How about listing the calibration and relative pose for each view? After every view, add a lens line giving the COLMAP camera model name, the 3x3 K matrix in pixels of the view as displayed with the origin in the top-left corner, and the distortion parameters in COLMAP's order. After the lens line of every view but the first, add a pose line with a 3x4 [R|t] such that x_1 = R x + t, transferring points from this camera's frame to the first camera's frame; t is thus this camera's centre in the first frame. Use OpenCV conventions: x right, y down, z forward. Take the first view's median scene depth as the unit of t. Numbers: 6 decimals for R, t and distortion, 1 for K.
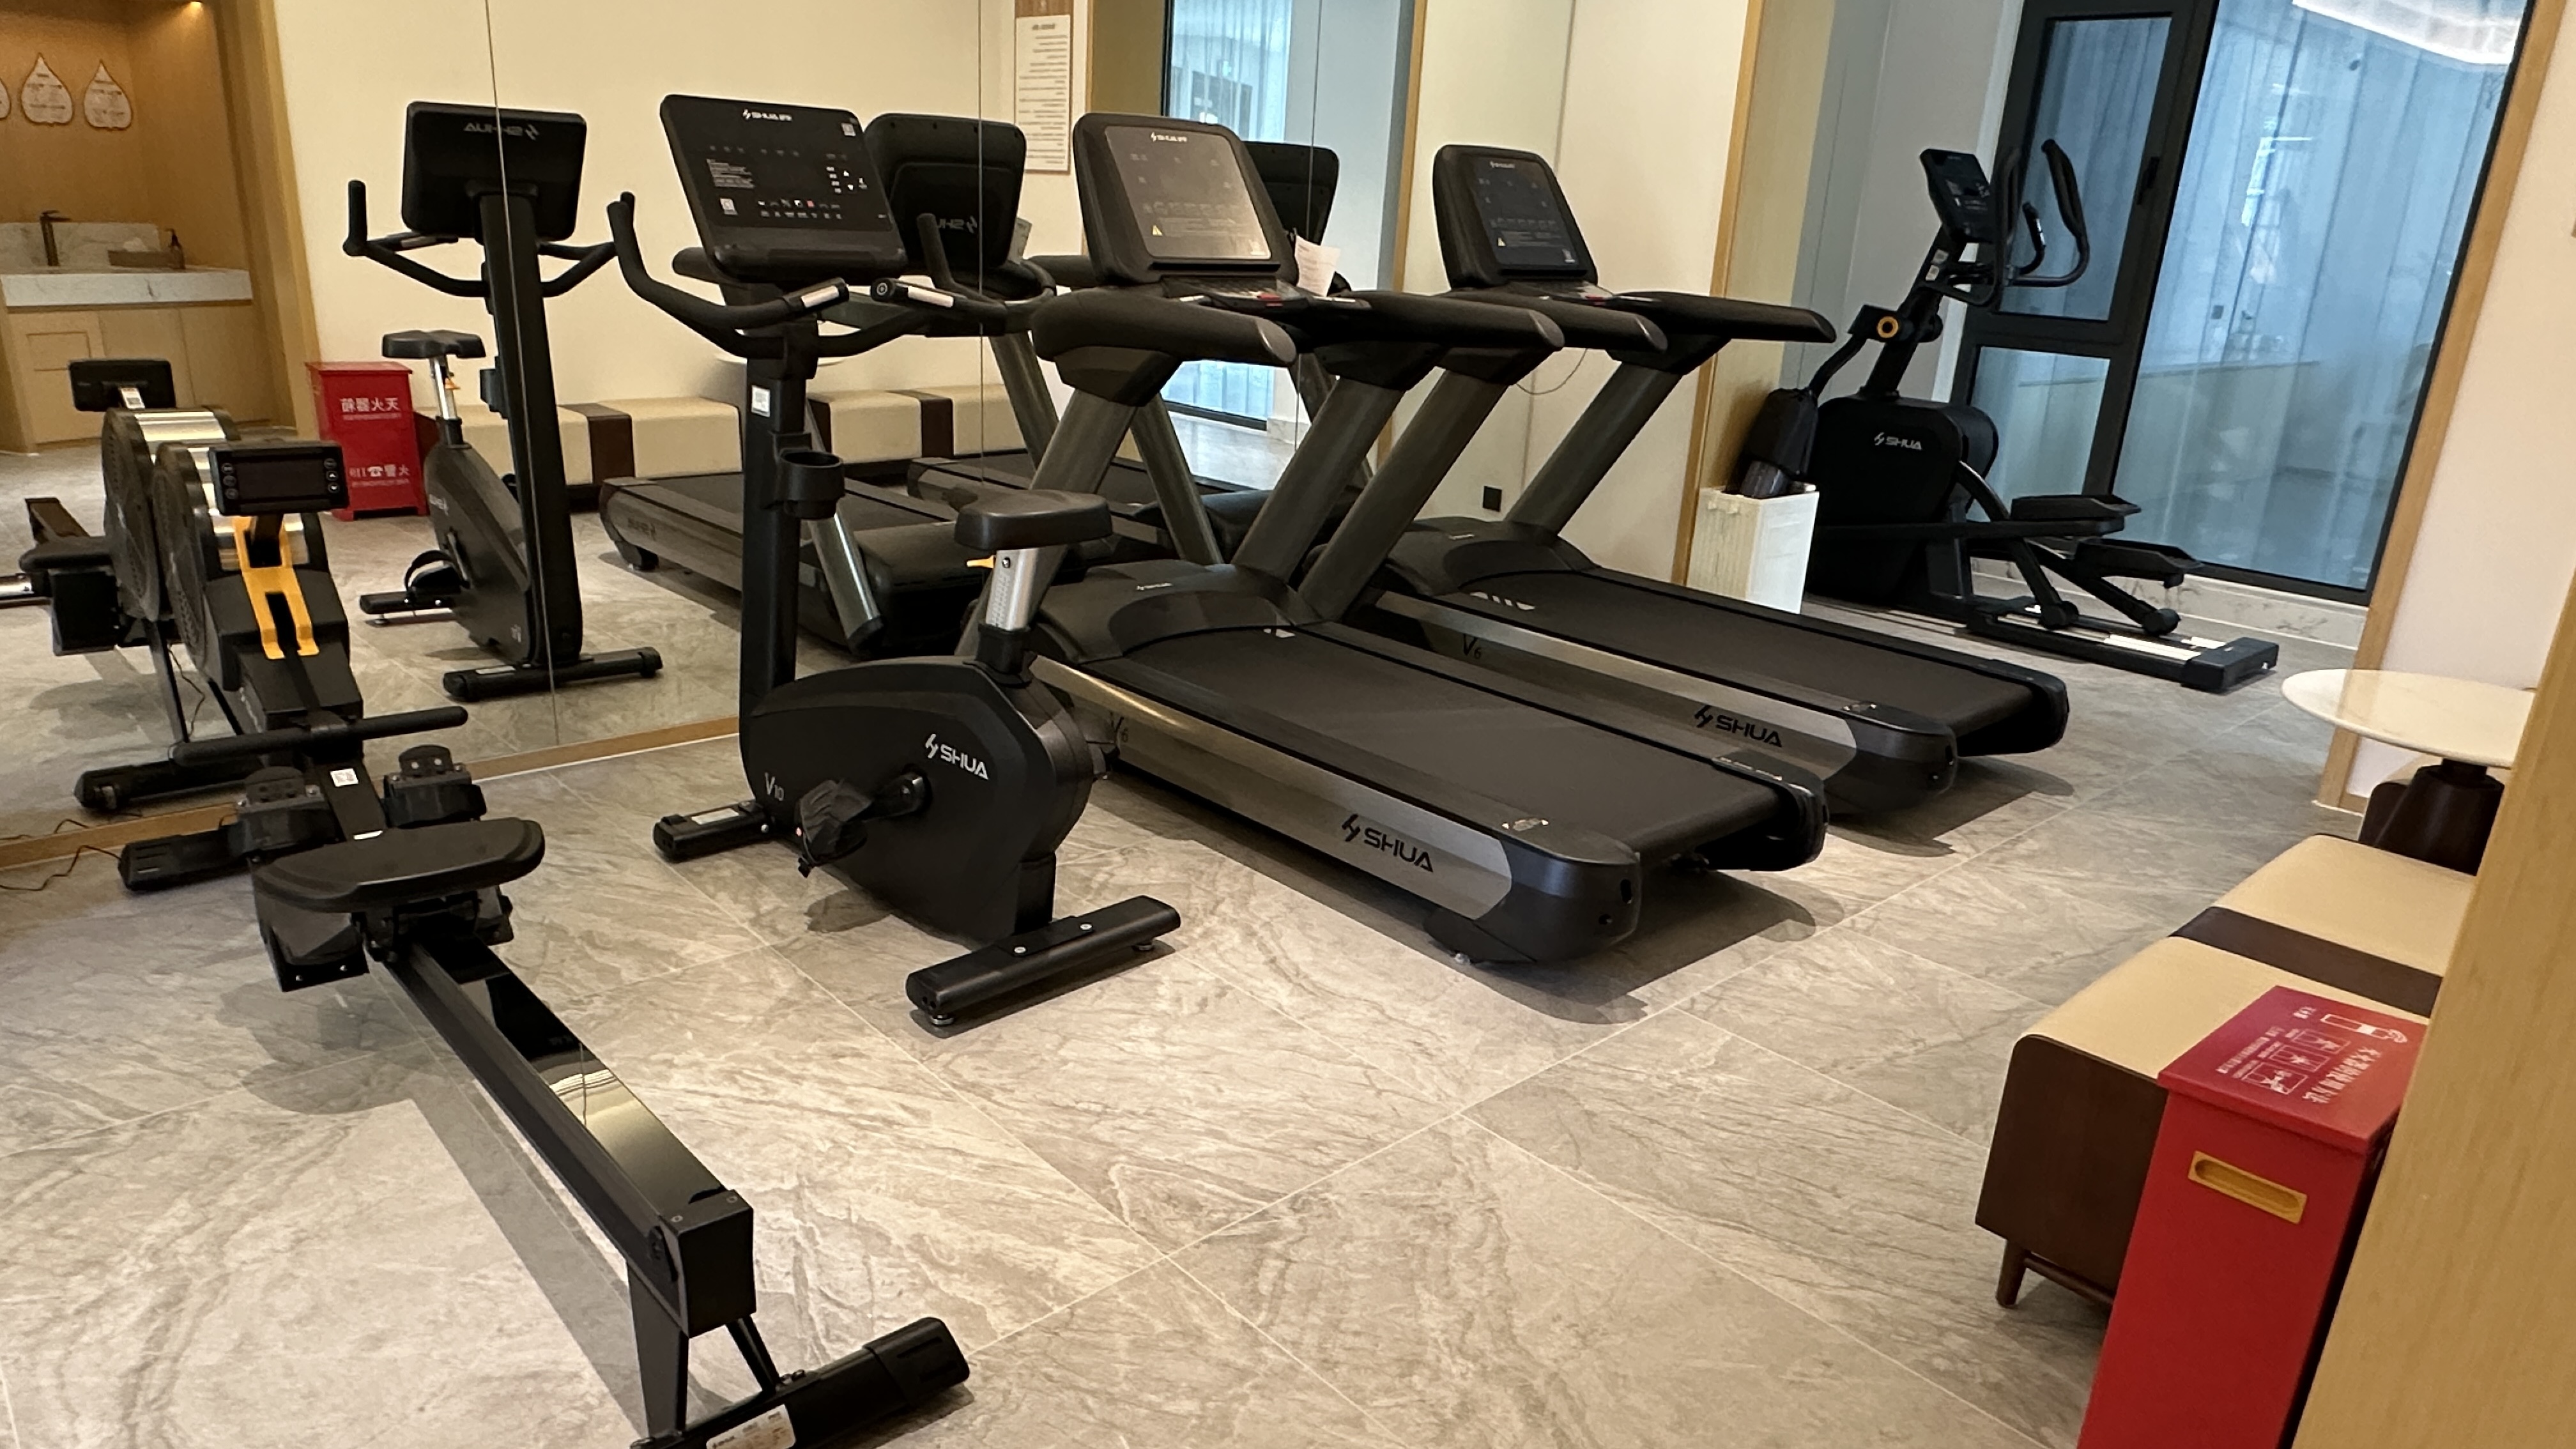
lens RADIAL K [[1611.2, 0, 1276.3], [0, 1611.2, 738.8], [0, 0, 1]] dist [-0.011448, 0.001425]
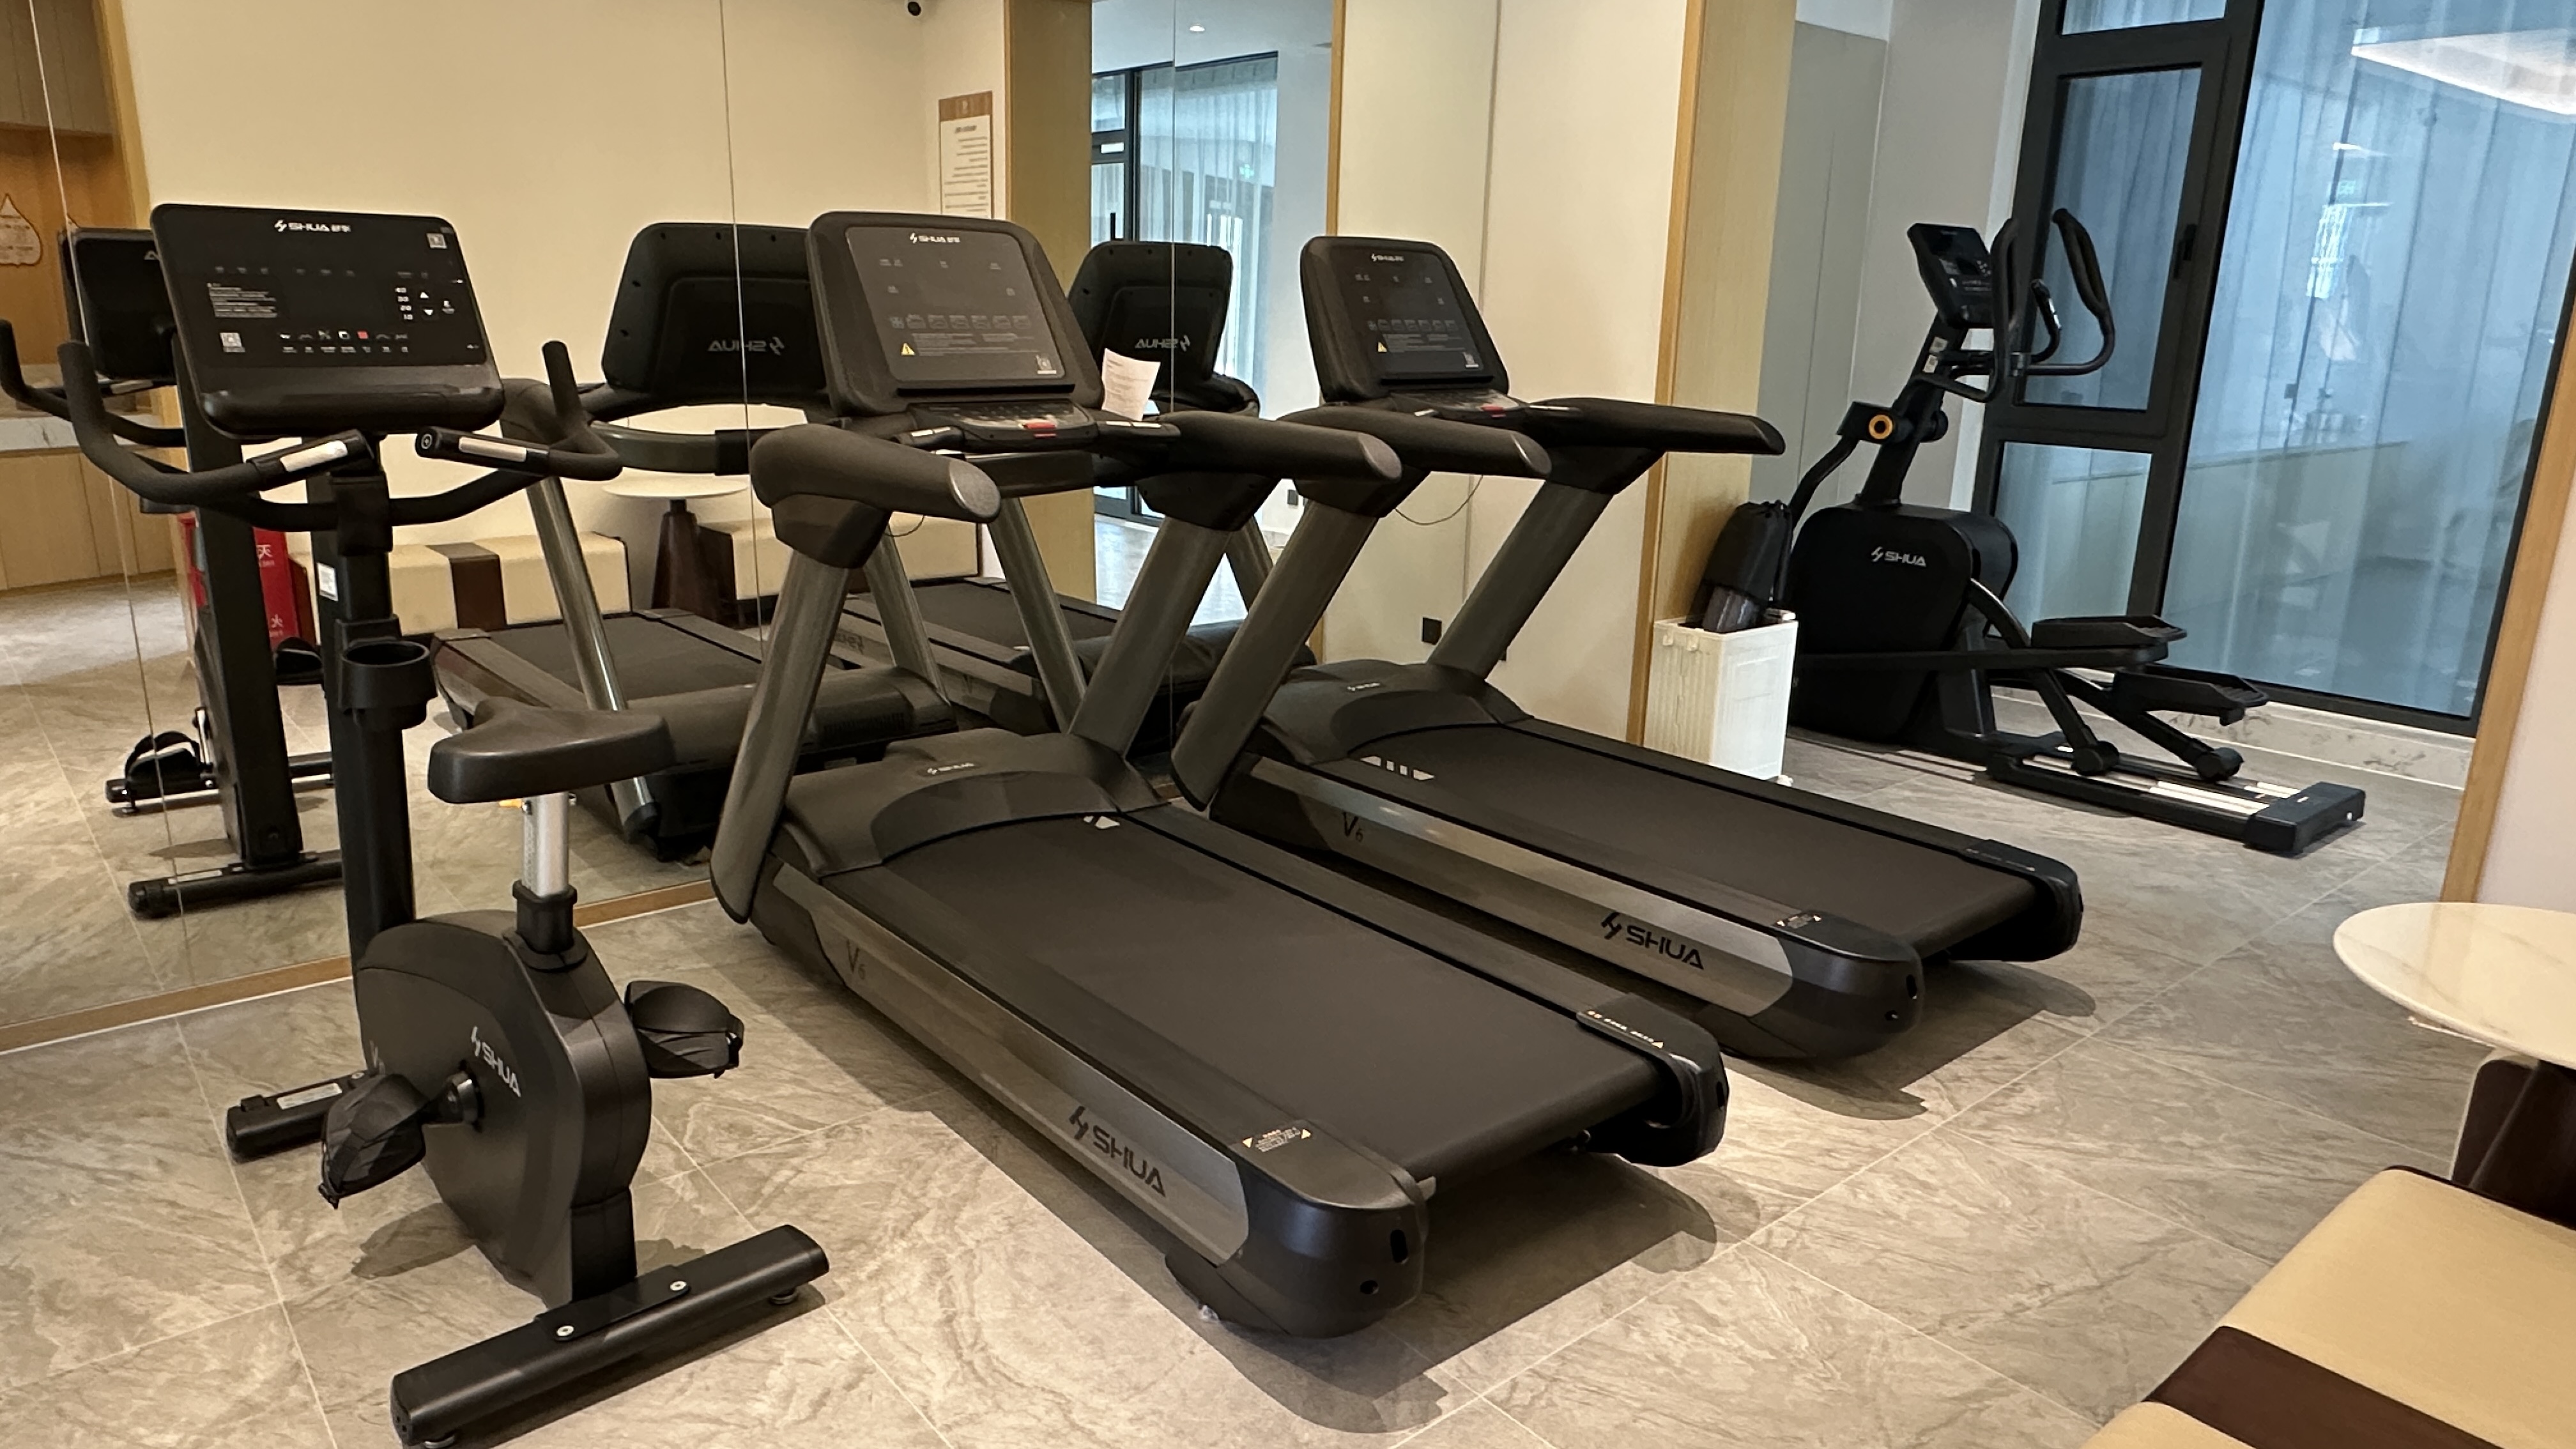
lens RADIAL K [[1611.2, 0, 1290.7], [0, 1611.2, 714.5], [0, 0, 1]] dist [-0.011448, 0.001425]
pose [[0.998717, -0.018411, -0.047182, 0.130134], [0.014985, 0.997294, -0.071971, -0.056285], [0.048379, 0.071171, 0.996290, 0.169130]]
